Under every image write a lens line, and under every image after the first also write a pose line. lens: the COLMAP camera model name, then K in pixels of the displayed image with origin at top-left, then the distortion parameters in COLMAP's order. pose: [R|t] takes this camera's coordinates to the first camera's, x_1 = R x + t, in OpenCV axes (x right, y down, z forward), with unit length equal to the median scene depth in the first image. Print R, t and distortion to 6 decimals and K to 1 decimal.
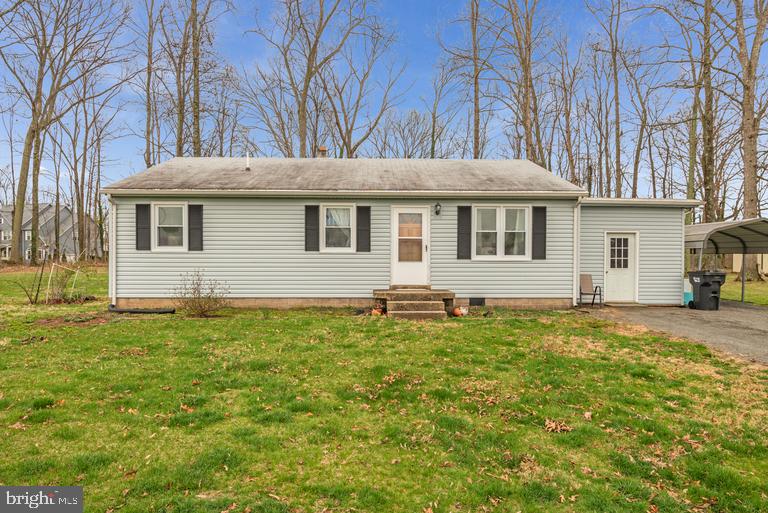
lens RADIAL K [[499.9, 0, 383.4], [0, 499.9, 262.9], [0, 0, 1]] dist [-0.004932, -0.000484]
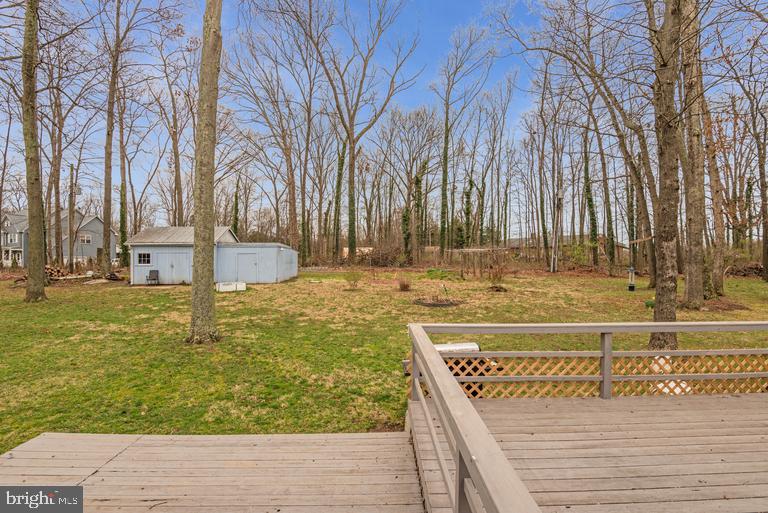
lens RADIAL K [[351.7, 0, 383.5], [0, 351.7, 258.2], [0, 0, 1]] dist [-0.018093, -0.000248]
pose [[0.999956, 0.000911, -0.009299, -0.006289], [-0.000976, 0.999975, -0.006969, -0.011453], [0.009292, 0.006978, 0.999932, 0.377499]]
